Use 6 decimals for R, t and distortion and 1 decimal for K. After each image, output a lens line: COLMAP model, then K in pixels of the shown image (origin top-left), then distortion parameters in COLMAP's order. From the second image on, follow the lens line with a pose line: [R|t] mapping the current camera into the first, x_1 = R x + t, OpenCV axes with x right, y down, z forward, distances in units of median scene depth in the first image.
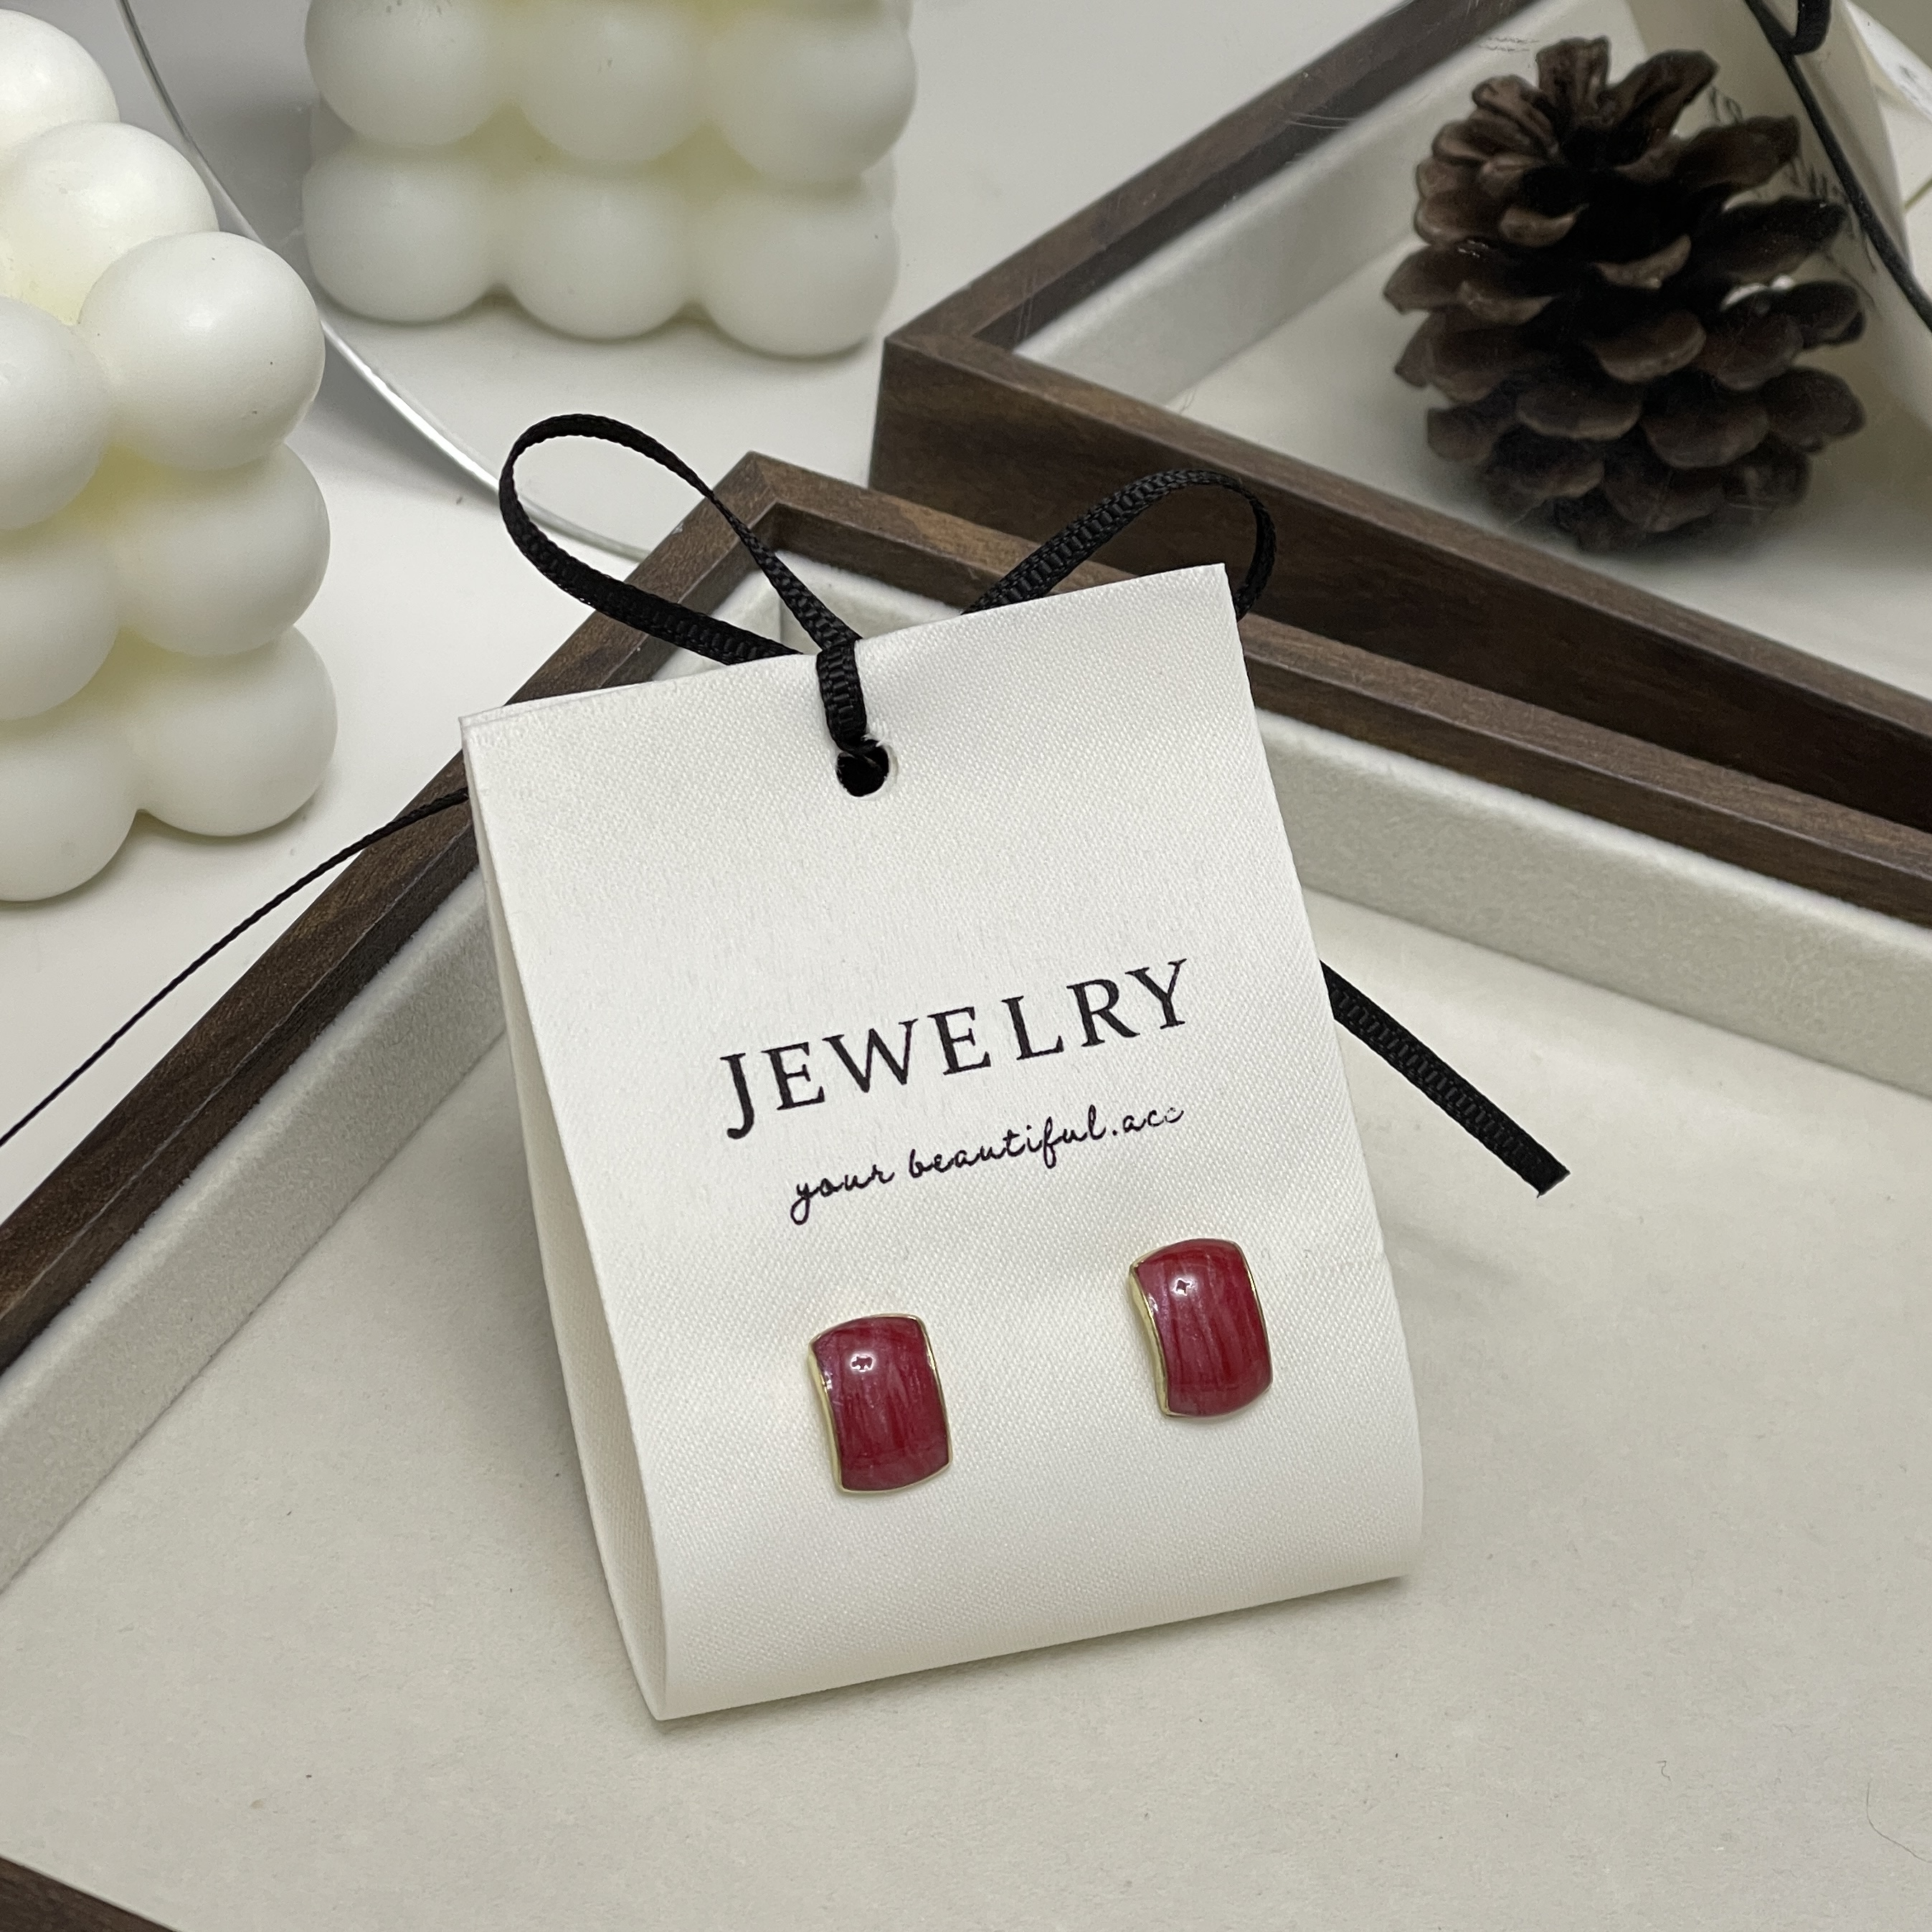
lens RADIAL K [[5630.2, 0, 1045.9], [0, 5630.2, 915.6], [0, 0, 1]] dist [0.141308, 0.000000]
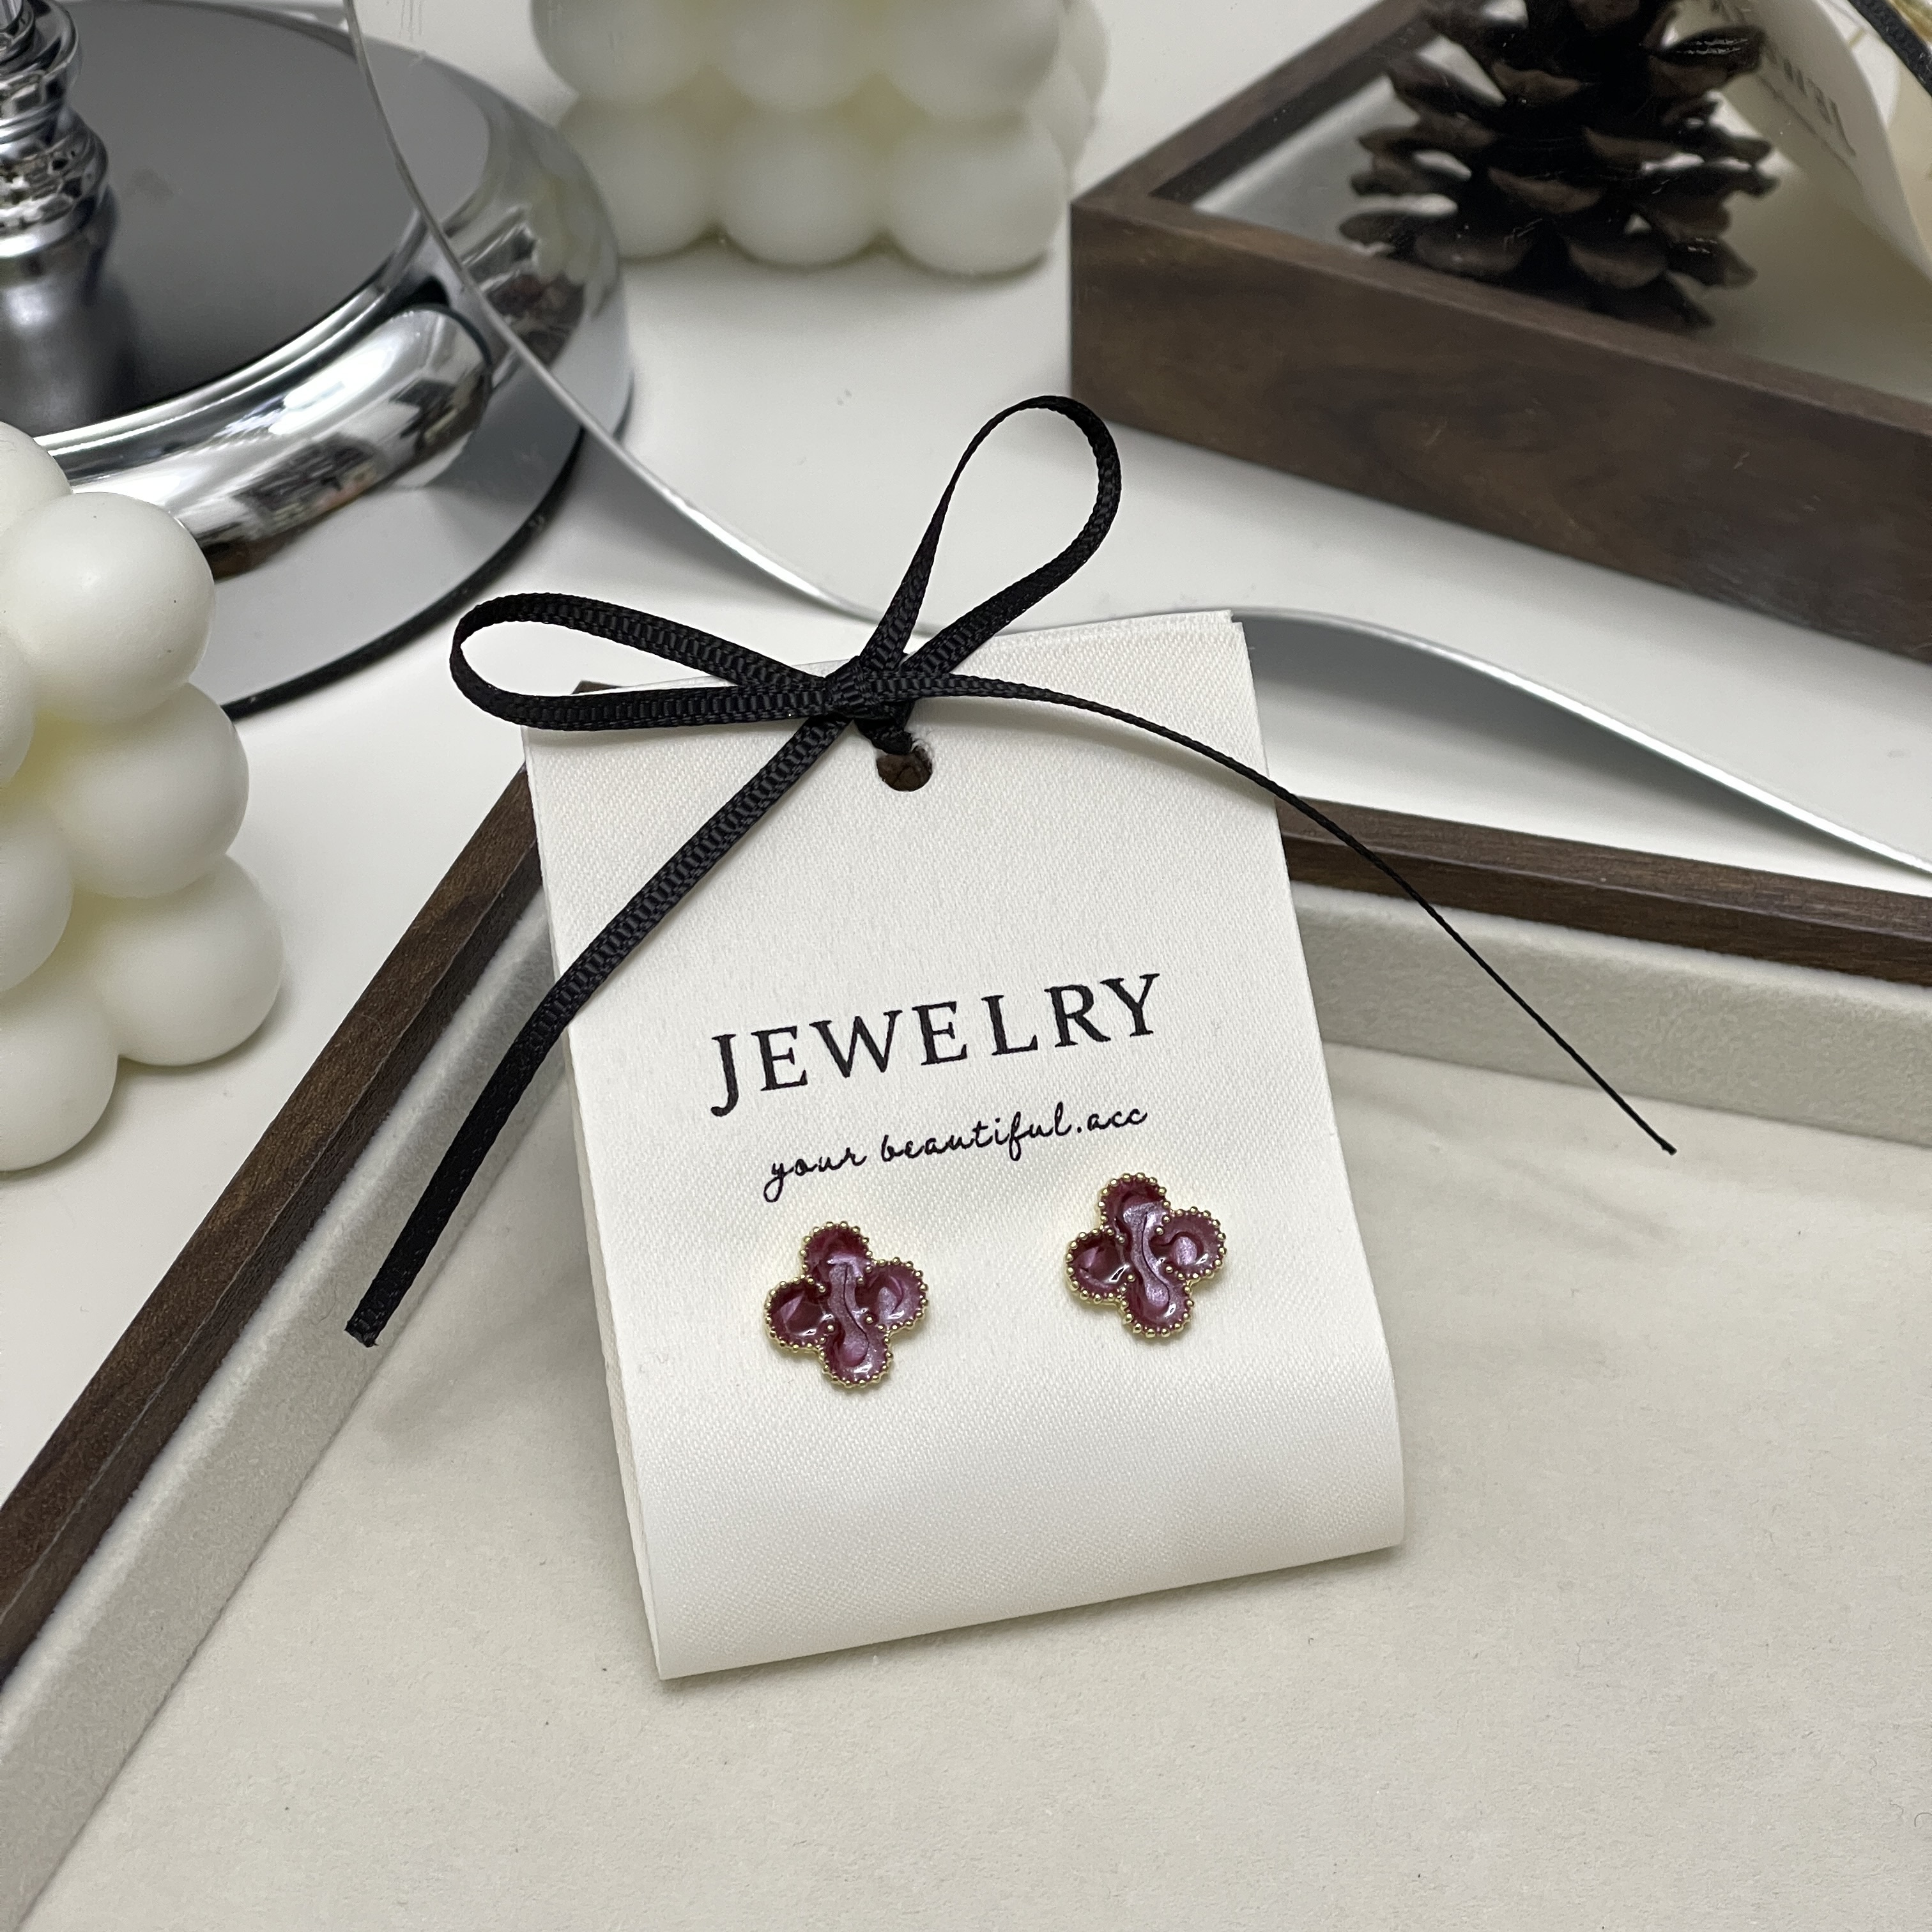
lens RADIAL K [[4968.7, 0, 977.7], [0, 4968.7, 892.5], [0, 0, 1]] dist [0.144015, 0.000000]
pose [[0.987424, -0.157496, 0.013728, 0.000175], [0.157767, 0.987240, -0.021626, -0.014409], [-0.010147, 0.023519, 0.999672, 0.099954]]
